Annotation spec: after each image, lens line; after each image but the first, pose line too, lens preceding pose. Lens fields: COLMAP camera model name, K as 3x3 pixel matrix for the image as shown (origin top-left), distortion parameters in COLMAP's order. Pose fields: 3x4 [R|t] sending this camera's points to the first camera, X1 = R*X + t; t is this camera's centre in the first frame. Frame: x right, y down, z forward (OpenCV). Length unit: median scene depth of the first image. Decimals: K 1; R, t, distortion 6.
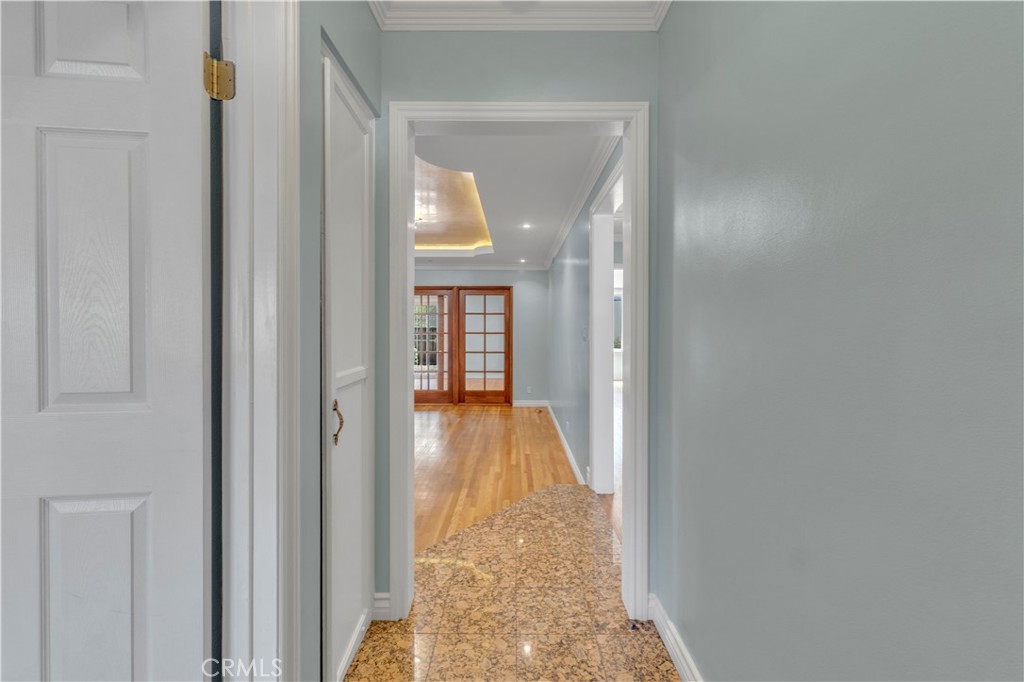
lens RADIAL K [[449.7, 0, 511.7], [0, 449.7, 336.8], [0, 0, 1]] dist [-0.000527, -0.000466]
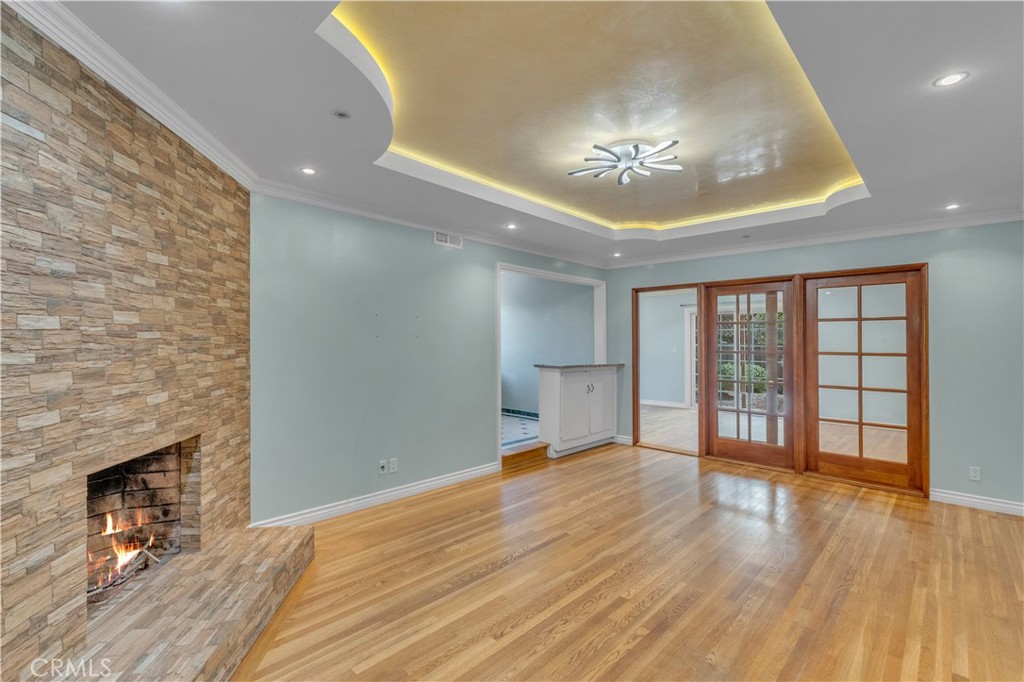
lens RADIAL K [[449.7, 0, 511.7], [0, 449.7, 336.8], [0, 0, 1]] dist [-0.000527, -0.000466]
pose [[0.714891, -0.005515, -0.699214, 0.020559], [-0.019145, 0.999440, -0.027458, -0.005974], [0.698974, 0.033016, 0.714385, 0.305494]]
